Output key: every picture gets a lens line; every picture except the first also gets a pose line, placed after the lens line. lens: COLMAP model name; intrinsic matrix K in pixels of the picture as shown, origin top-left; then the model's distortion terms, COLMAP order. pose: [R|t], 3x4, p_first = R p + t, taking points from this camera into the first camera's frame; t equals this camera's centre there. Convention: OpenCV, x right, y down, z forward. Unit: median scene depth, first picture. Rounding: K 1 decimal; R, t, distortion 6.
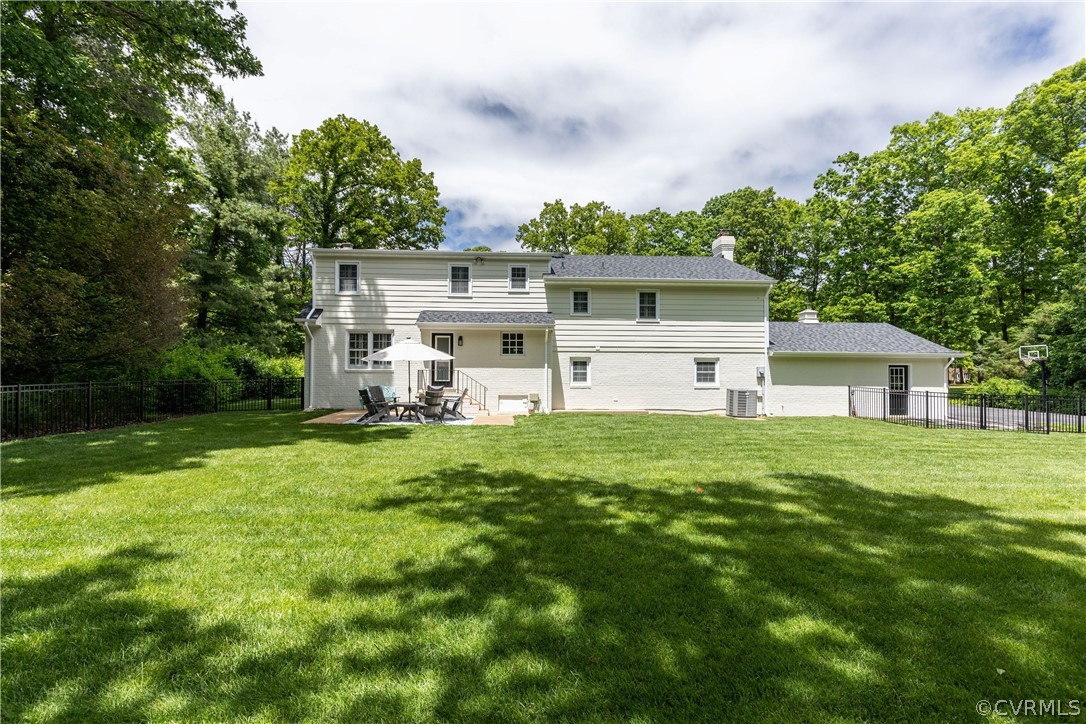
lens RADIAL K [[489.9, 0, 545.3], [0, 489.9, 368.1], [0, 0, 1]] dist [0.004233, 0.000849]
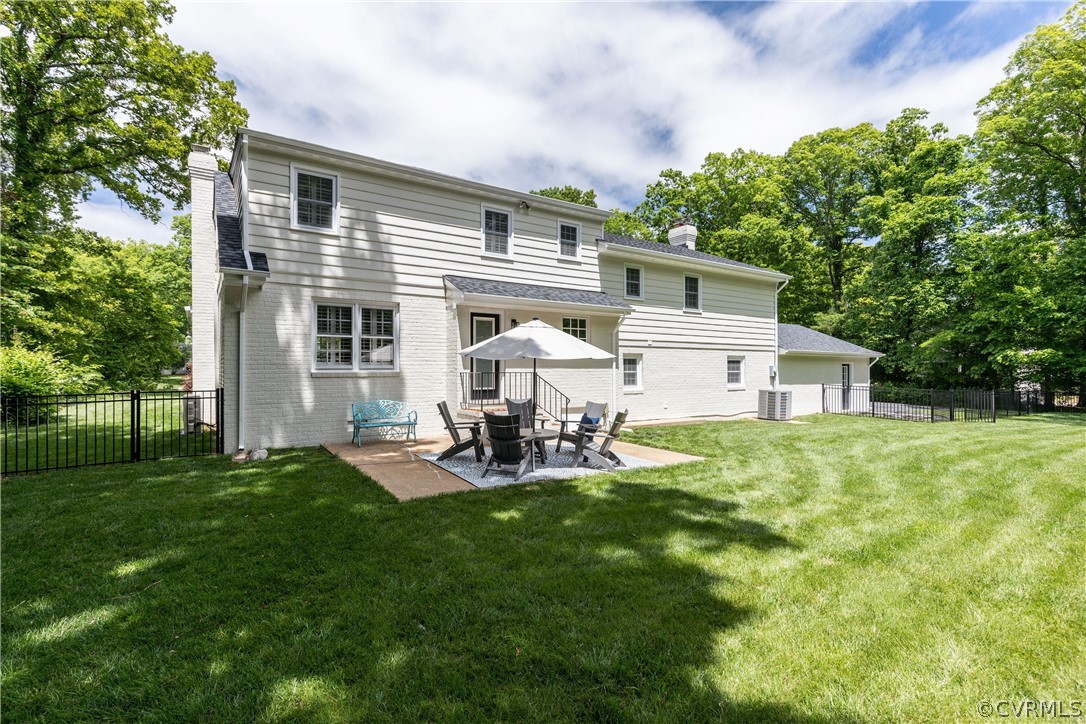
lens RADIAL K [[489.9, 0, 533.4], [0, 489.9, 363.3], [0, 0, 1]] dist [0.004233, 0.000849]
pose [[0.875415, 0.001966, 0.483368, -0.439056], [-0.006172, 0.999956, 0.007111, -0.011521], [-0.483332, -0.009209, 0.875389, 0.400757]]
